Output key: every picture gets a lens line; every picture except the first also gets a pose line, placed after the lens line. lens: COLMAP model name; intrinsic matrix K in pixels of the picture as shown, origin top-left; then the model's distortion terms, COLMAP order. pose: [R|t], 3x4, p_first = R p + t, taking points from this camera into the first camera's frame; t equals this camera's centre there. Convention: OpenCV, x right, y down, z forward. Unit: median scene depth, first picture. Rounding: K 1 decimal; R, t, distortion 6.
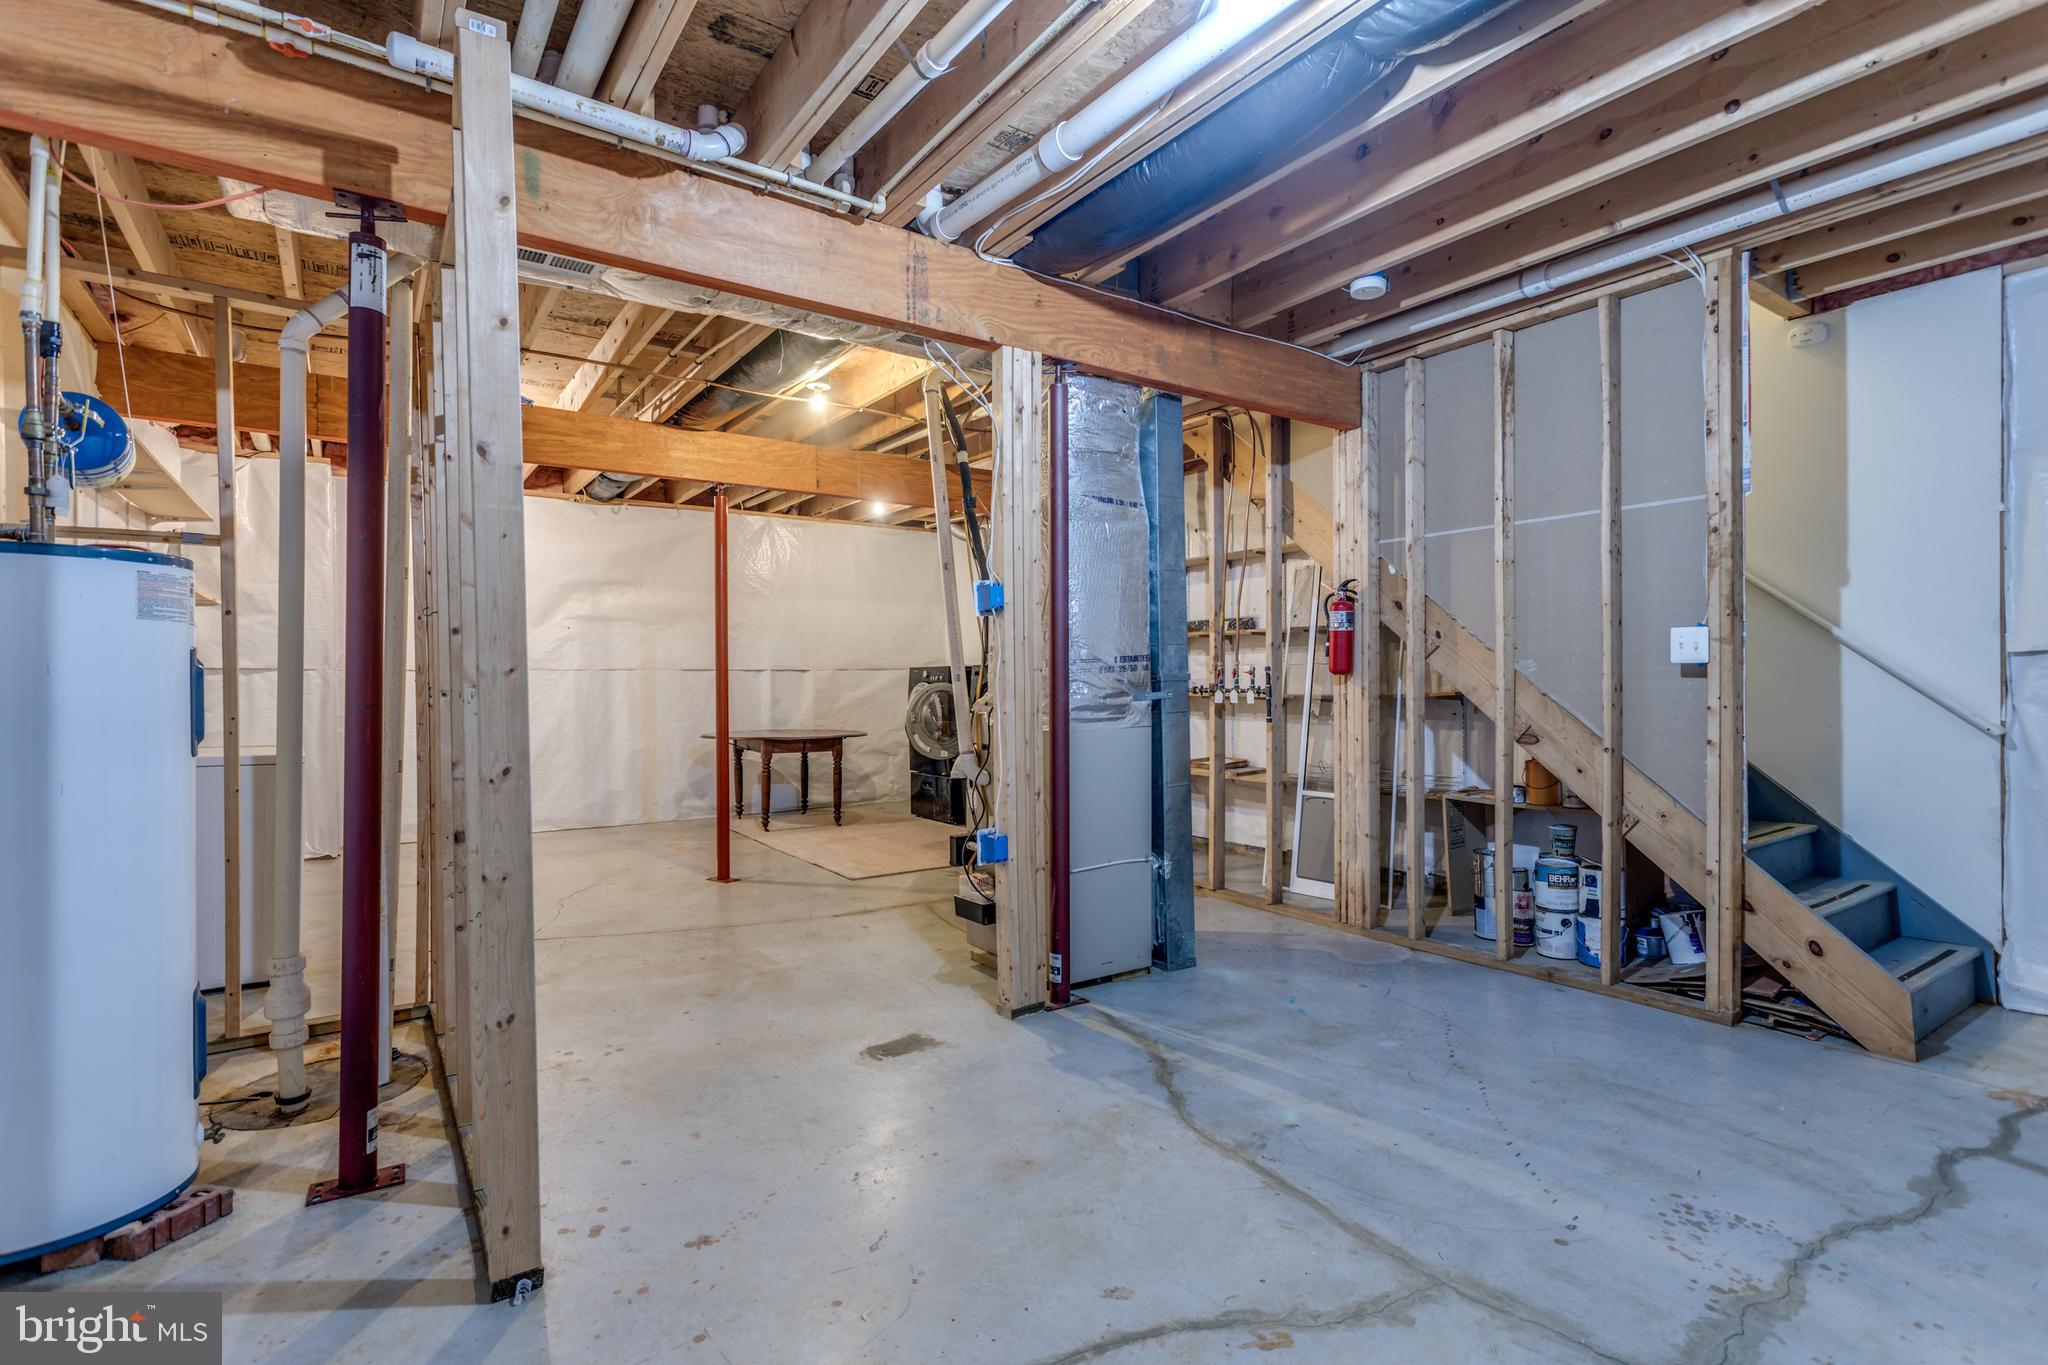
lens RADIAL K [[964.8, 0, 1020.5], [0, 964.8, 679.4], [0, 0, 1]] dist [0.002349, 0.002576]
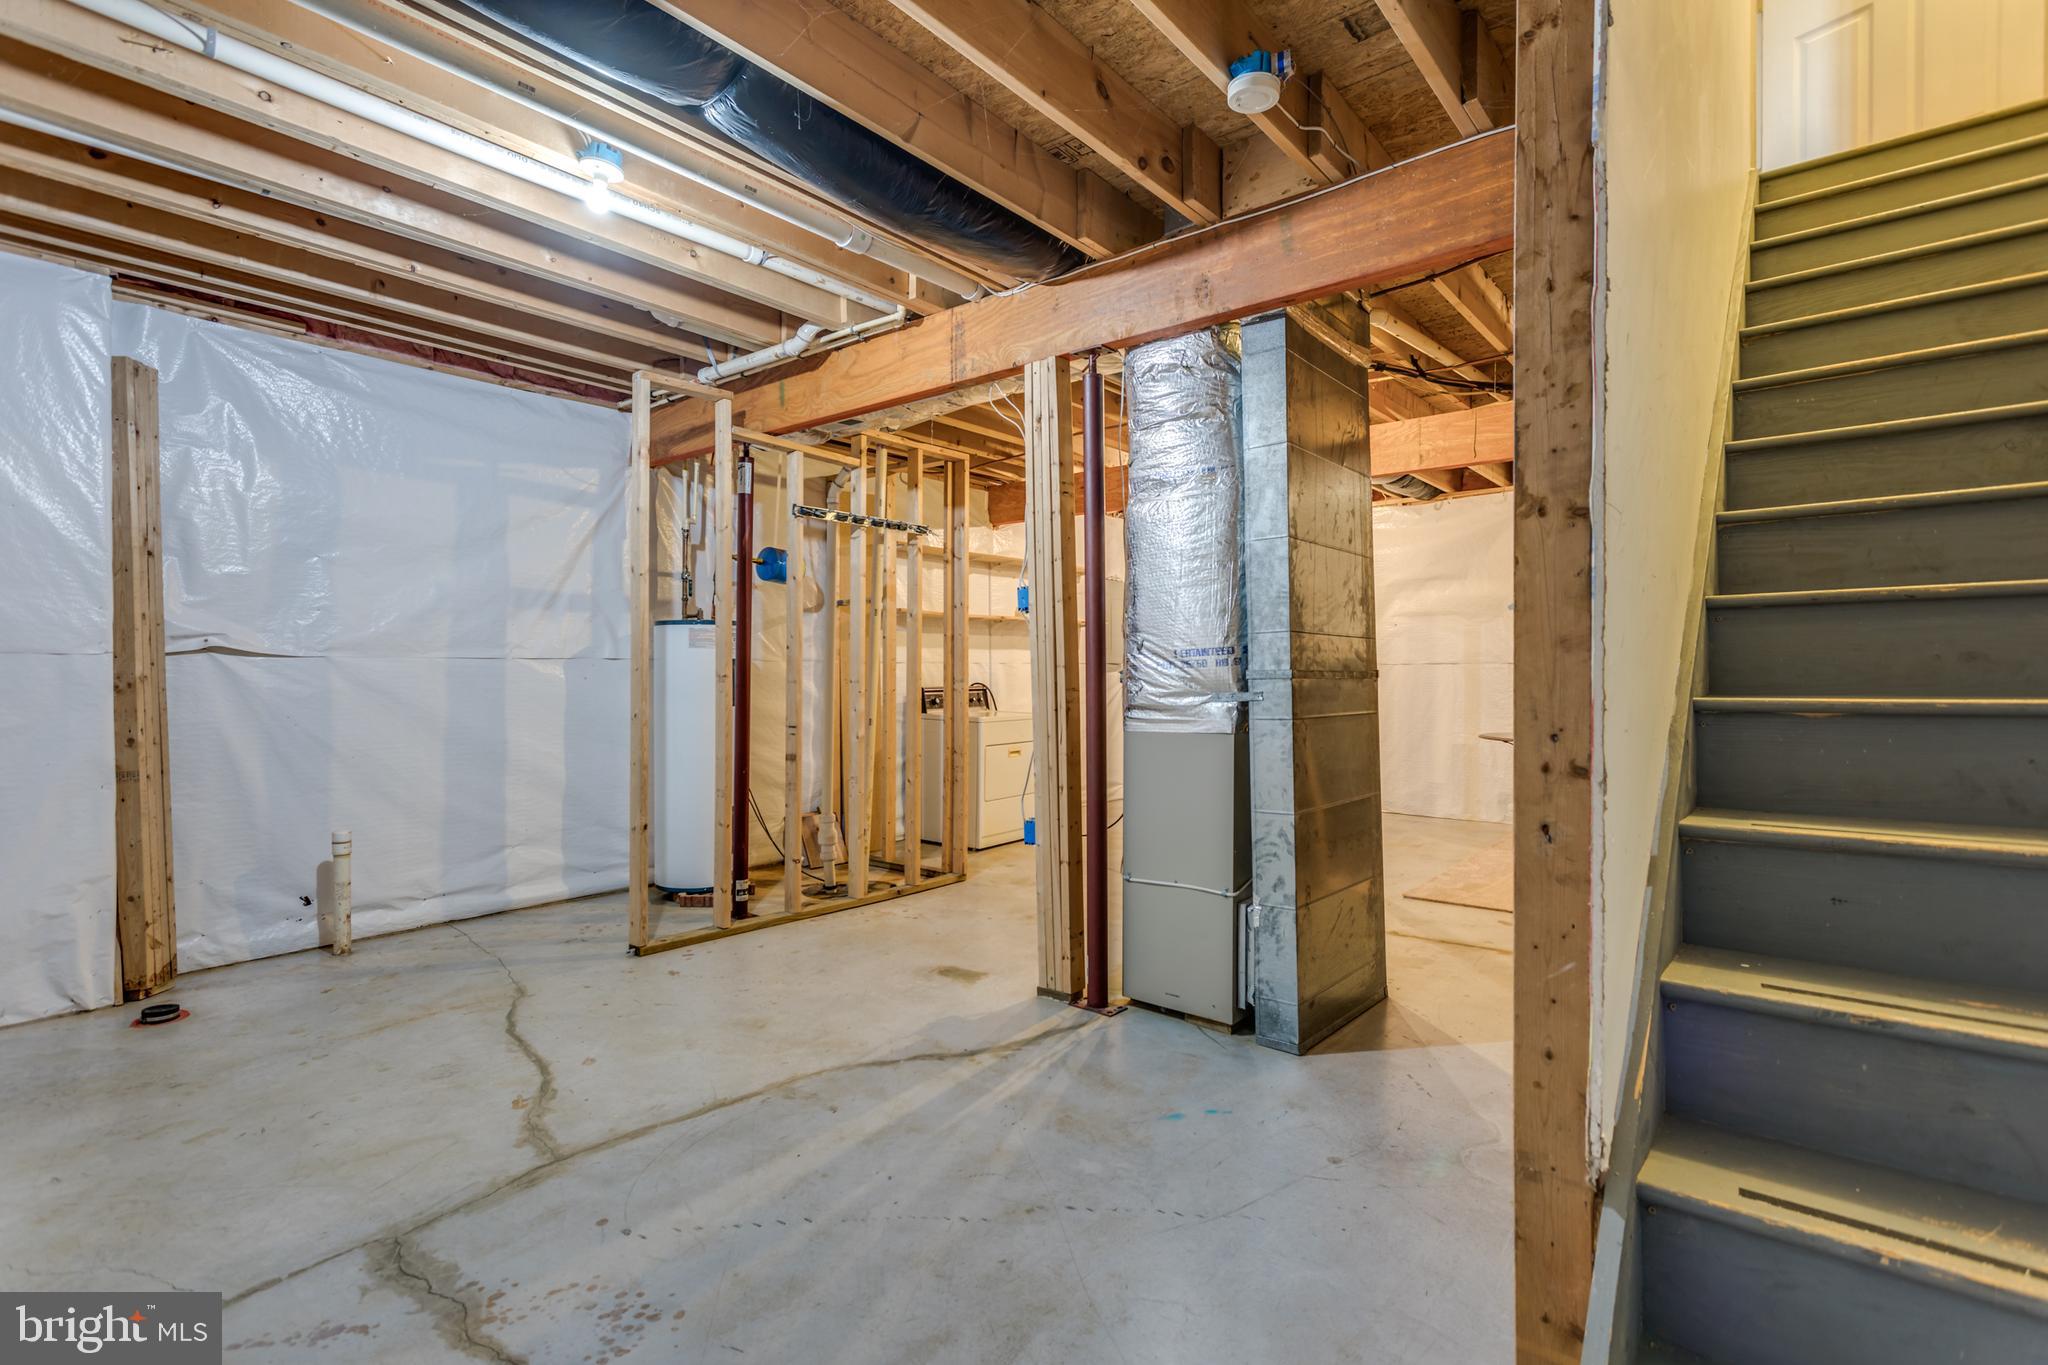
lens RADIAL K [[964.8, 0, 1022.1], [0, 964.8, 679.8], [0, 0, 1]] dist [0.002349, 0.002576]
pose [[0.274068, 0.012441, -0.961630, 1.312889], [-0.003888, 0.999922, 0.011828, -0.010619], [0.961702, 0.000497, 0.274096, 0.902260]]
